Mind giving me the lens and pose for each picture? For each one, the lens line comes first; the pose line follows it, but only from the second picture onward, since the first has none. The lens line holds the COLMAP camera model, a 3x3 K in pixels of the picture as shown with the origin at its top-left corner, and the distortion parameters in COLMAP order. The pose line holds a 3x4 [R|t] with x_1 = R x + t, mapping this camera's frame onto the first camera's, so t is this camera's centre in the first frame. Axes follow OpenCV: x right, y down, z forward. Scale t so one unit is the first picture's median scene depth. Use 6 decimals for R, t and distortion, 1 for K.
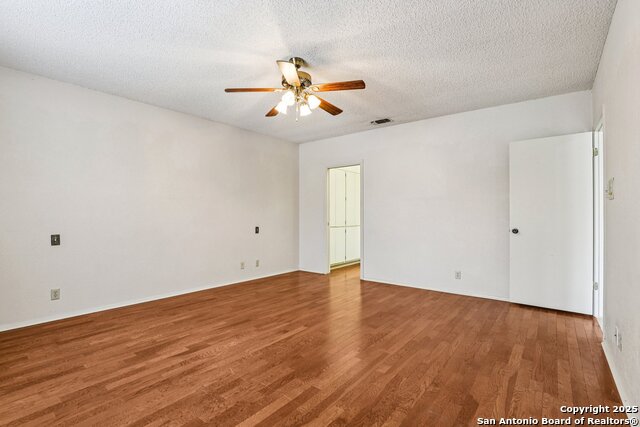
lens RADIAL K [[299.7, 0, 320.3], [0, 299.7, 212.0], [0, 0, 1]] dist [-0.026815, 0.002070]
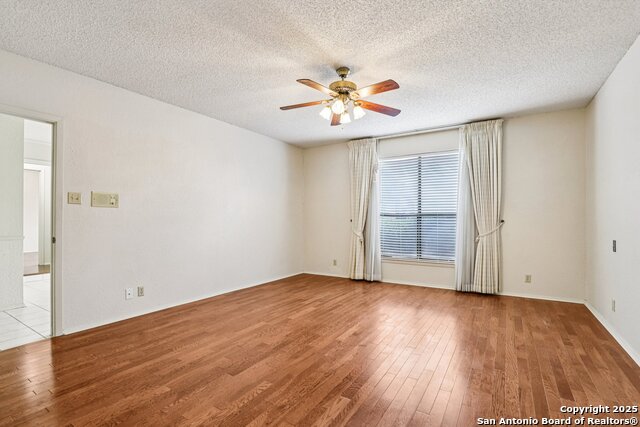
lens RADIAL K [[299.7, 0, 321.9], [0, 299.7, 218.2], [0, 0, 1]] dist [-0.026815, 0.002070]
pose [[-0.993663, 0.001526, -0.112387, 0.112320], [0.002286, 0.999975, -0.006637, 0.016347], [0.112374, -0.006852, -0.993642, 2.065953]]
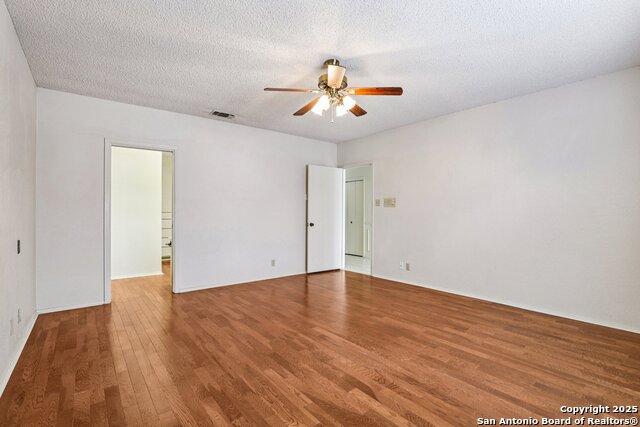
lens RADIAL K [[299.7, 0, 327.2], [0, 299.7, 212.2], [0, 0, 1]] dist [-0.026815, 0.002070]
pose [[0.205143, 0.004673, 0.978721, -1.094907], [-0.008632, 0.999958, -0.002965, 0.005542], [-0.978694, -0.007840, 0.205174, 0.822492]]
